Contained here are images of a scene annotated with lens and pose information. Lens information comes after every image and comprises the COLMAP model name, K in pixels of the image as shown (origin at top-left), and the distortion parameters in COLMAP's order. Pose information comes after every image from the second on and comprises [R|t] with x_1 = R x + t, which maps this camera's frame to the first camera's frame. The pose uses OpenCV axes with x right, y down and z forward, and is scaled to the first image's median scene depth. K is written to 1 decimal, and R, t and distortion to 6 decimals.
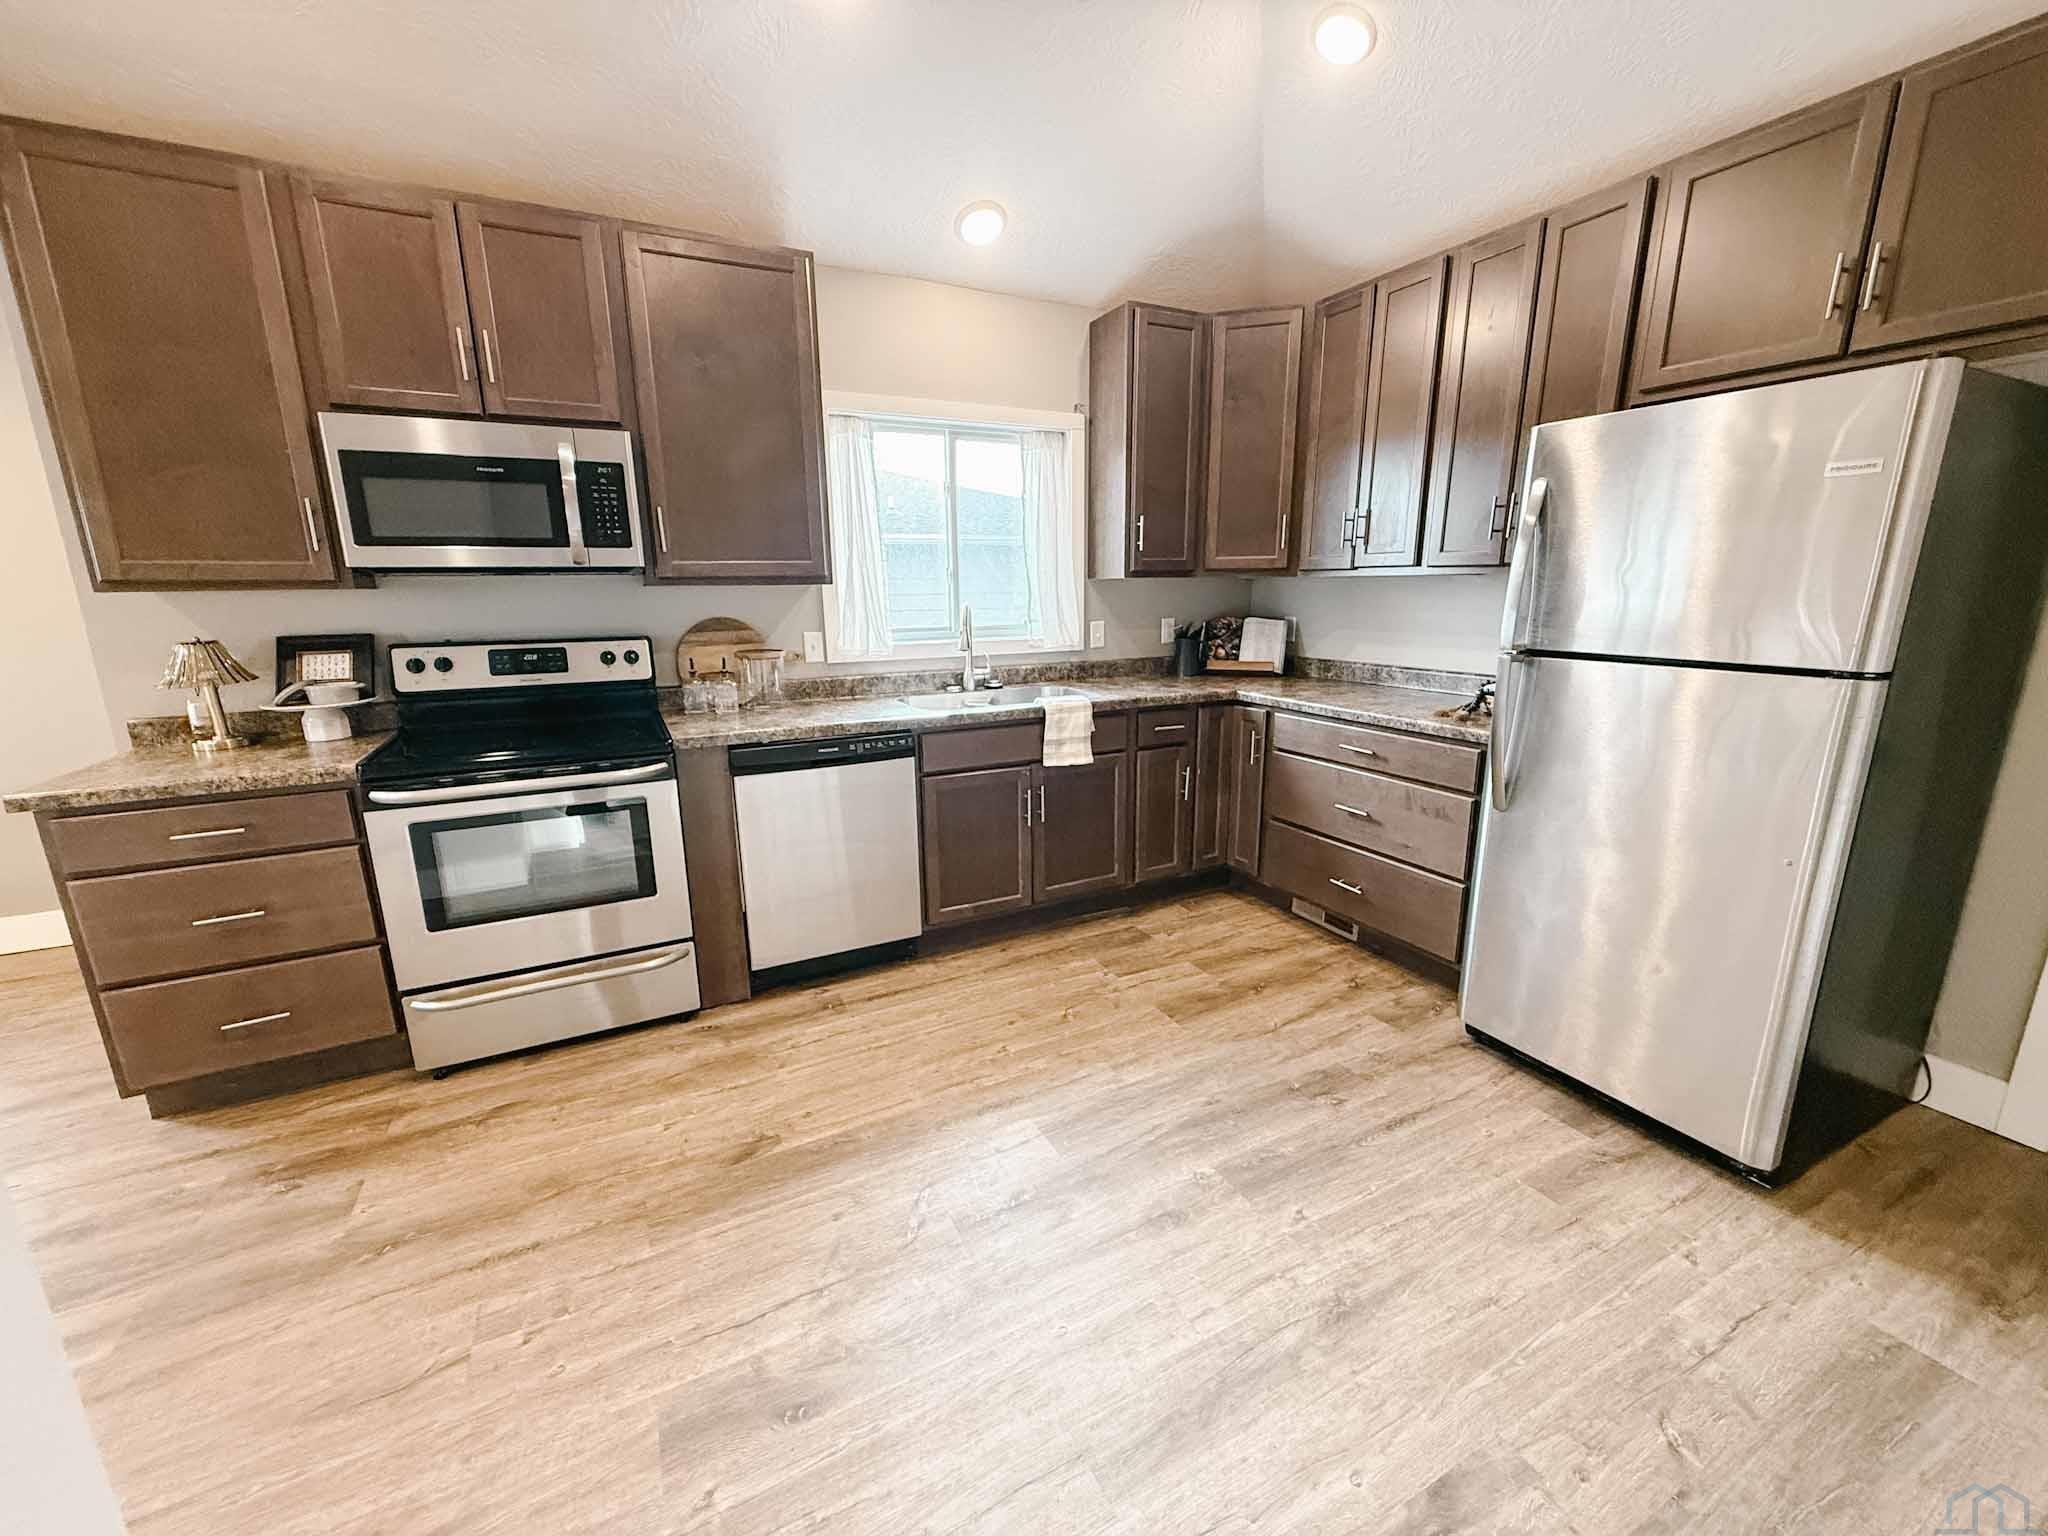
lens RADIAL K [[809.2, 0, 1024.0], [0, 809.2, 767.5], [0, 0, 1]] dist [-0.000115, -0.000218]
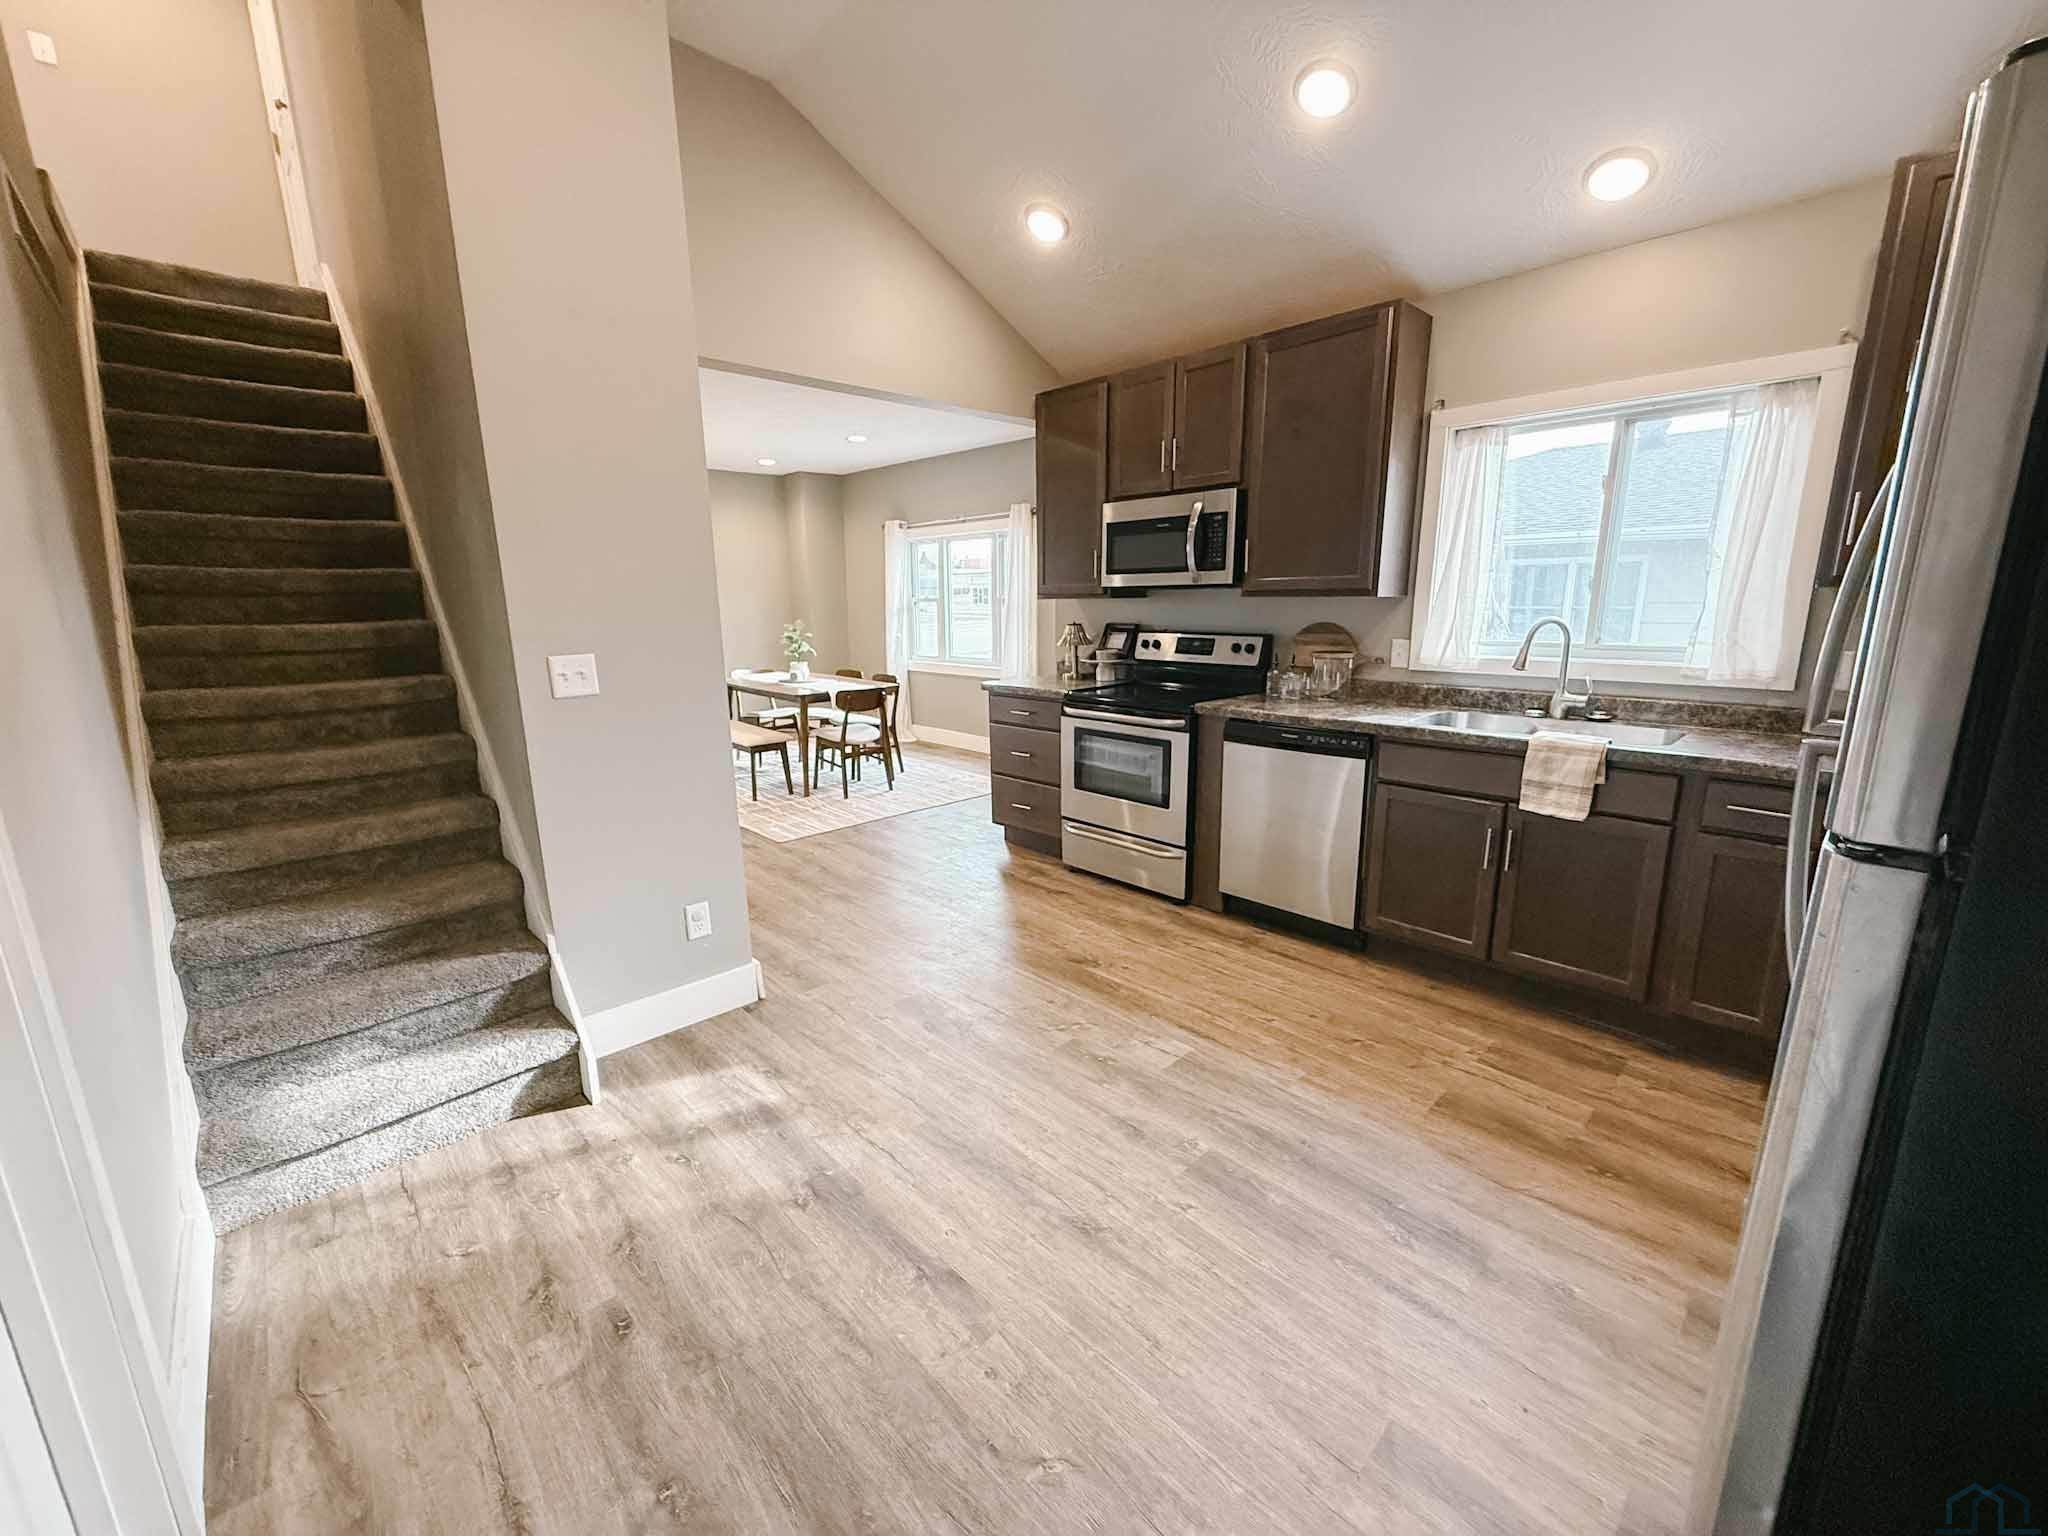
lens RADIAL K [[809.2, 0, 1022.9], [0, 809.2, 768.8], [0, 0, 1]] dist [-0.000115, -0.000218]
pose [[0.288004, 0.206523, -0.935095, 0.794576], [-0.203012, 0.967441, 0.151140, -0.077596], [0.935863, 0.146307, 0.320554, 0.265470]]
